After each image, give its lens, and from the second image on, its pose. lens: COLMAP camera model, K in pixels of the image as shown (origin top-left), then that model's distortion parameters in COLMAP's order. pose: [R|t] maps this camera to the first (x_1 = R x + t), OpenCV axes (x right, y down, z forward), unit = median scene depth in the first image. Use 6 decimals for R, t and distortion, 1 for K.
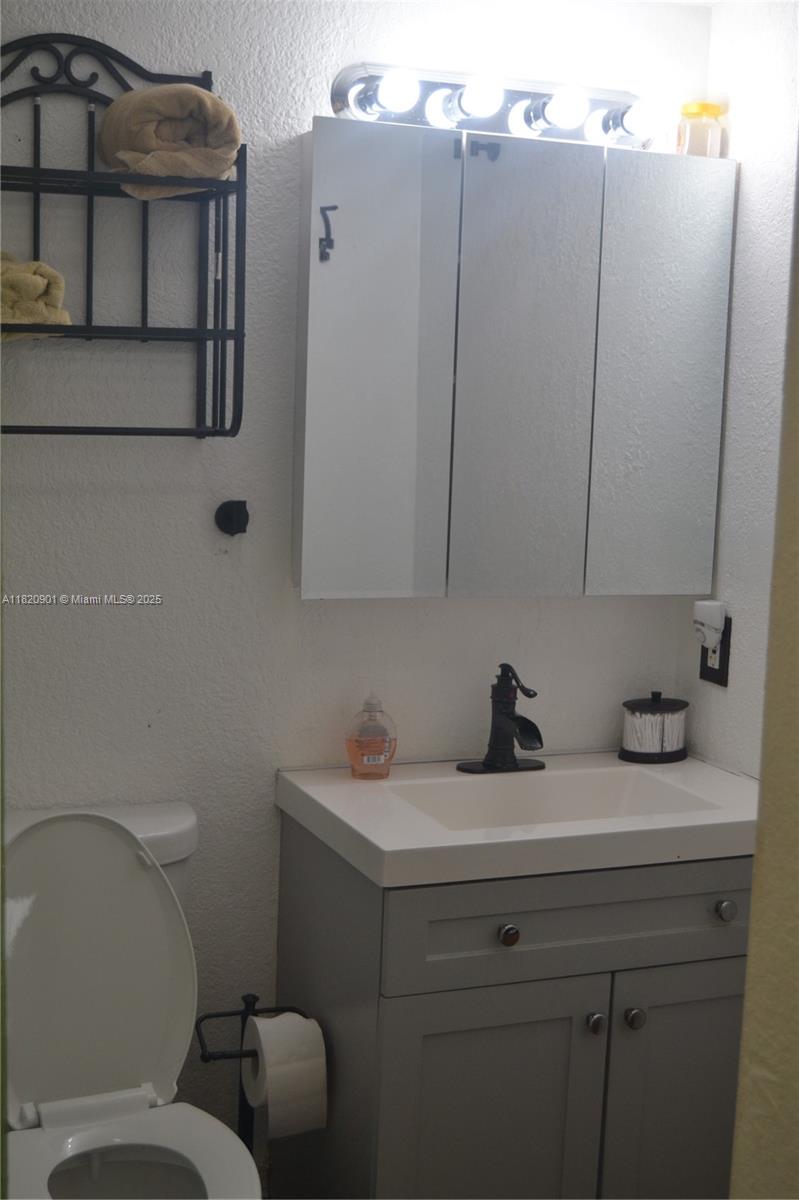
lens RADIAL K [[1807.2, 0, 399.5], [0, 1807.2, 600.0], [0, 0, 1]] dist [-0.063450, -0.077525]
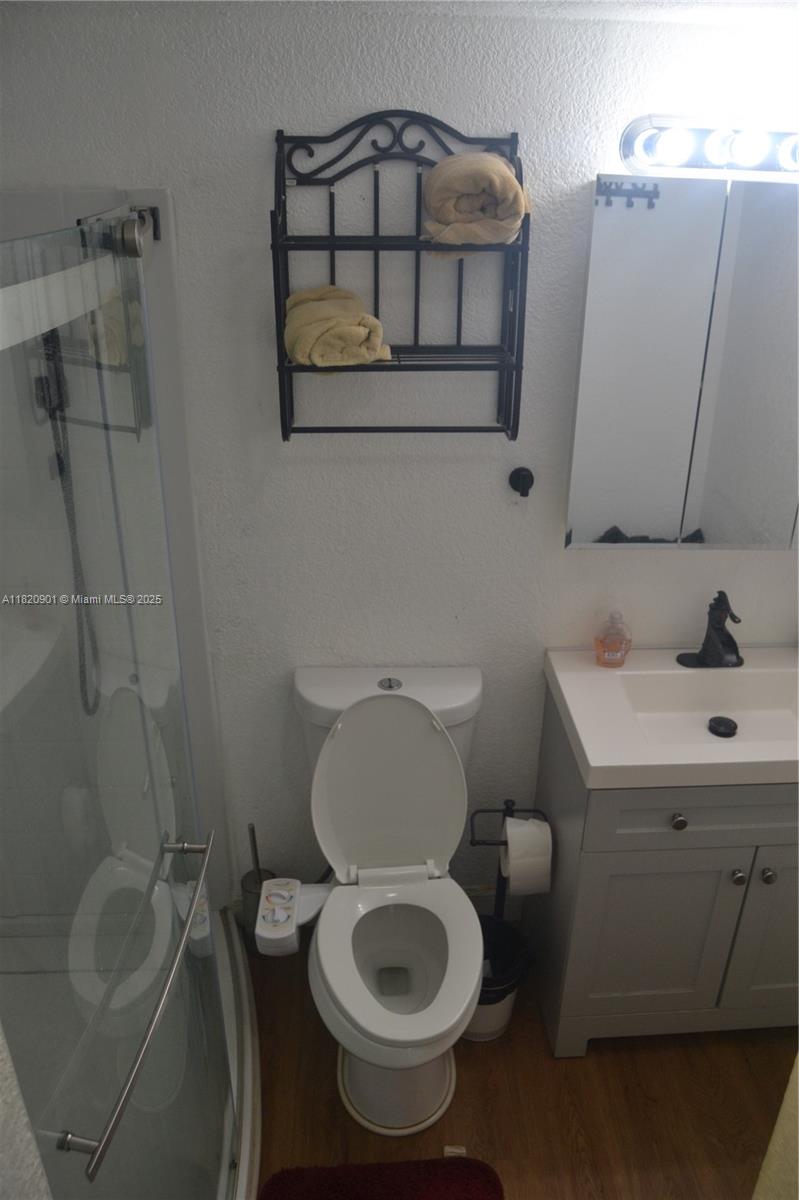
lens RADIAL K [[986.8, 0, 399.5], [0, 986.8, 600.0], [0, 0, 1]] dist [-0.099951, 0.009918]
pose [[0.940563, 0.127328, -0.314846, 0.069208], [-0.020099, 0.946304, 0.322654, -0.208046], [0.339023, -0.297148, 0.892618, 0.295951]]
